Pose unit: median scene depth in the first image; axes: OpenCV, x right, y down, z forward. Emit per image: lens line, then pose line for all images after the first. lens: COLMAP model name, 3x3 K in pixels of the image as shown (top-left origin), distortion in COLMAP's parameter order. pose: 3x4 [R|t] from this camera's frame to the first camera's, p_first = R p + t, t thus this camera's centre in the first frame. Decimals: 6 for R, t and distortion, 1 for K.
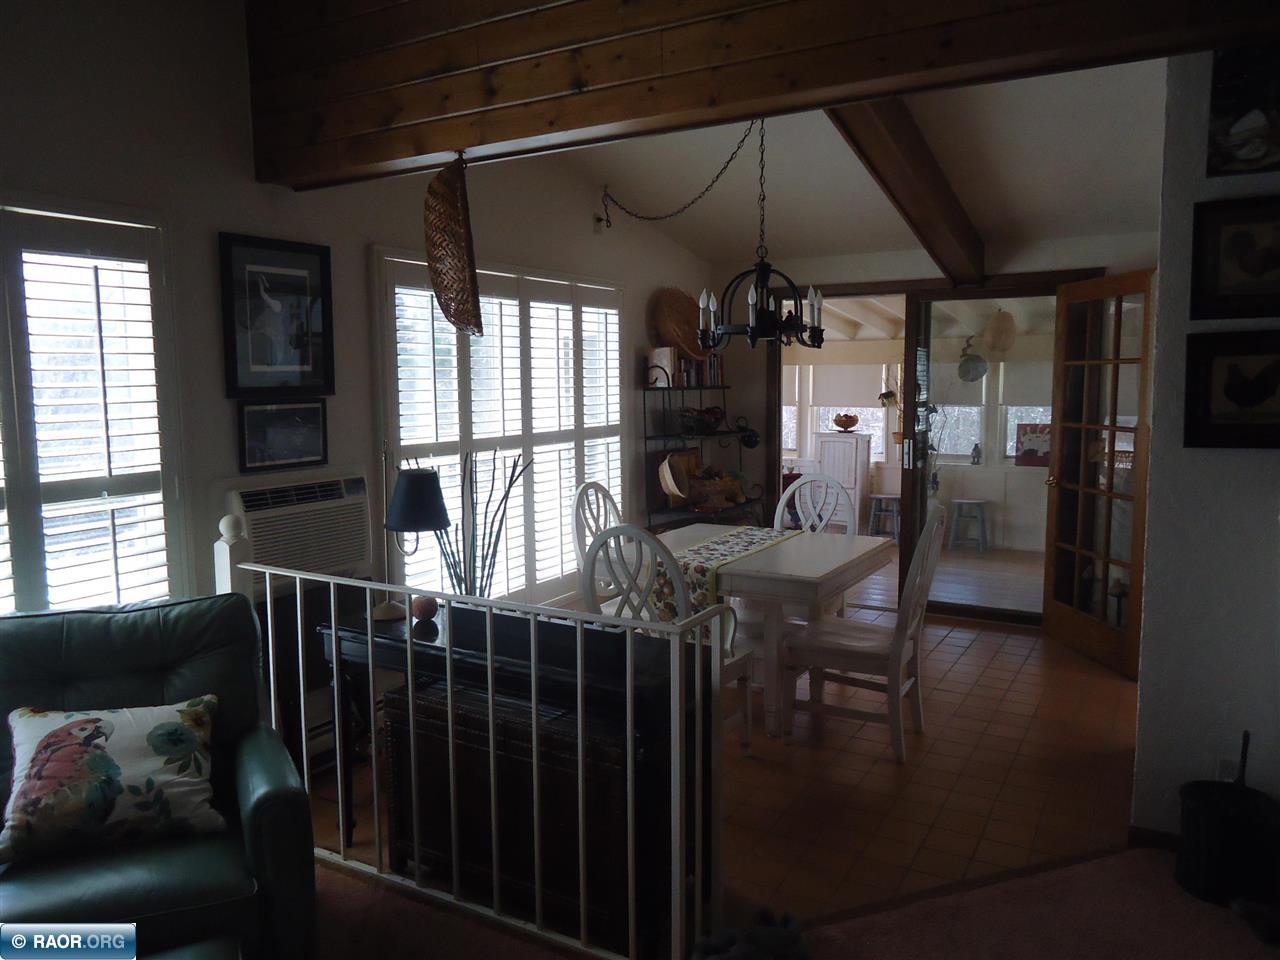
lens RADIAL K [[945.9, 0, 641.6], [0, 945.9, 475.4], [0, 0, 1]] dist [0.001305, -0.003539]
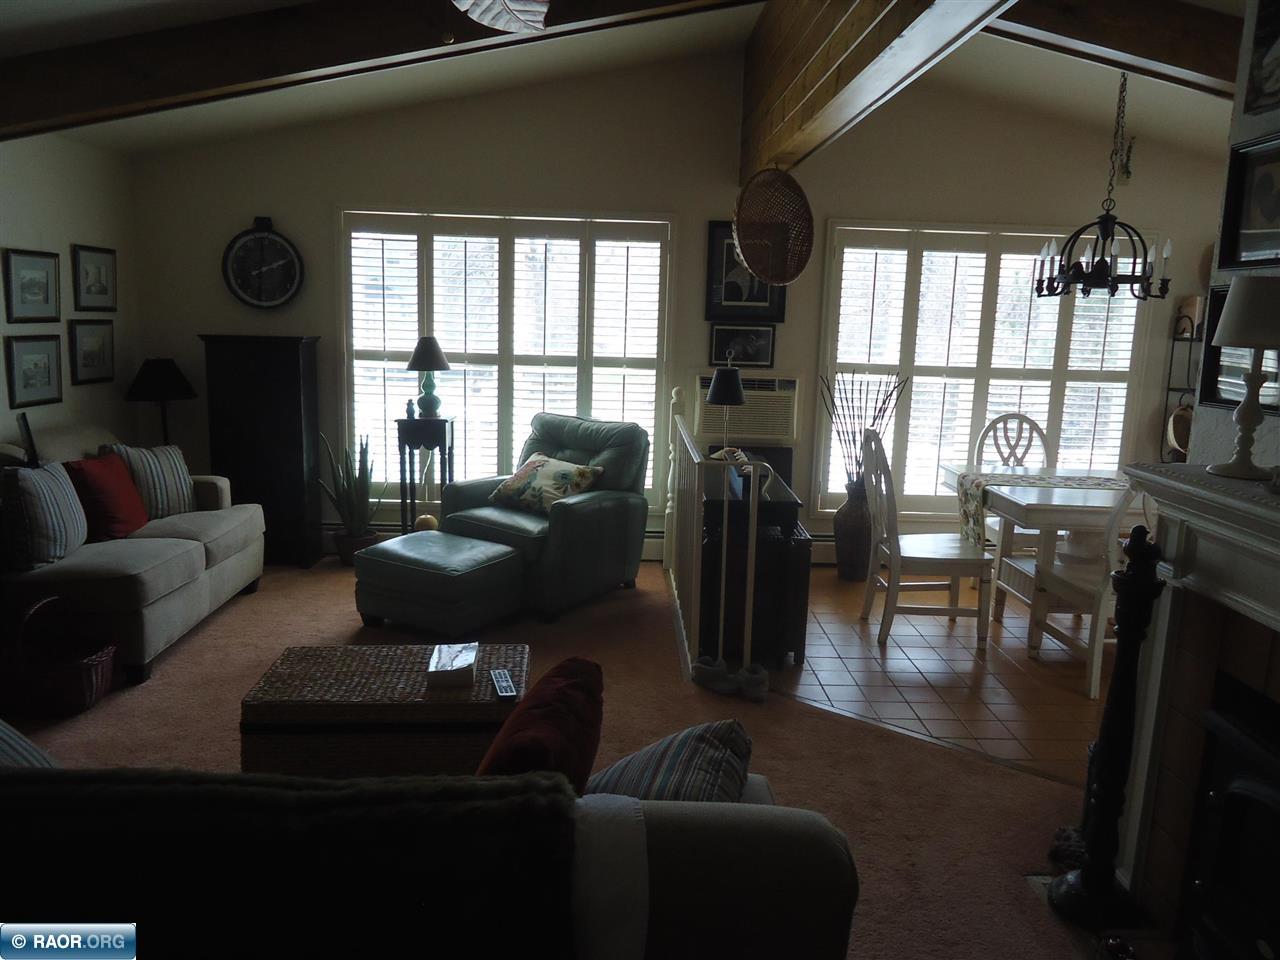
lens RADIAL K [[945.9, 0, 637.5], [0, 945.9, 475.6], [0, 0, 1]] dist [0.001305, -0.003539]
pose [[0.508542, 0.177641, -0.842513, 1.065933], [-0.128094, 0.983207, 0.129987, -0.014711], [0.851456, 0.041817, 0.522757, 0.028845]]
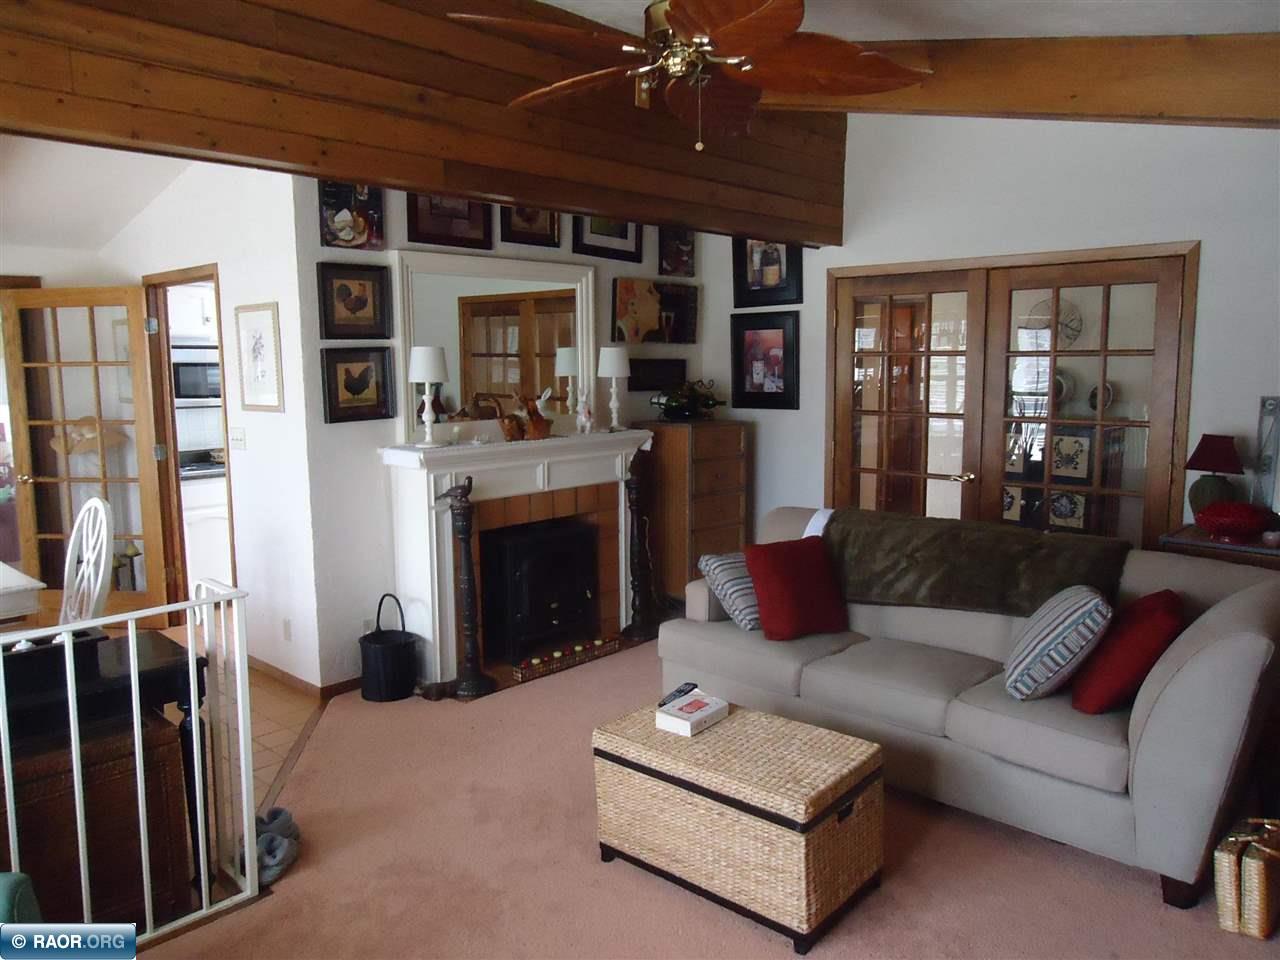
lens RADIAL K [[945.9, 0, 639.5], [0, 945.9, 478.1], [0, 0, 1]] dist [0.001305, -0.003539]
pose [[0.216620, -0.118960, 0.968981, -0.775403], [0.111374, 0.989079, 0.096529, -0.033441], [-0.969882, 0.087009, 0.227503, 0.178936]]
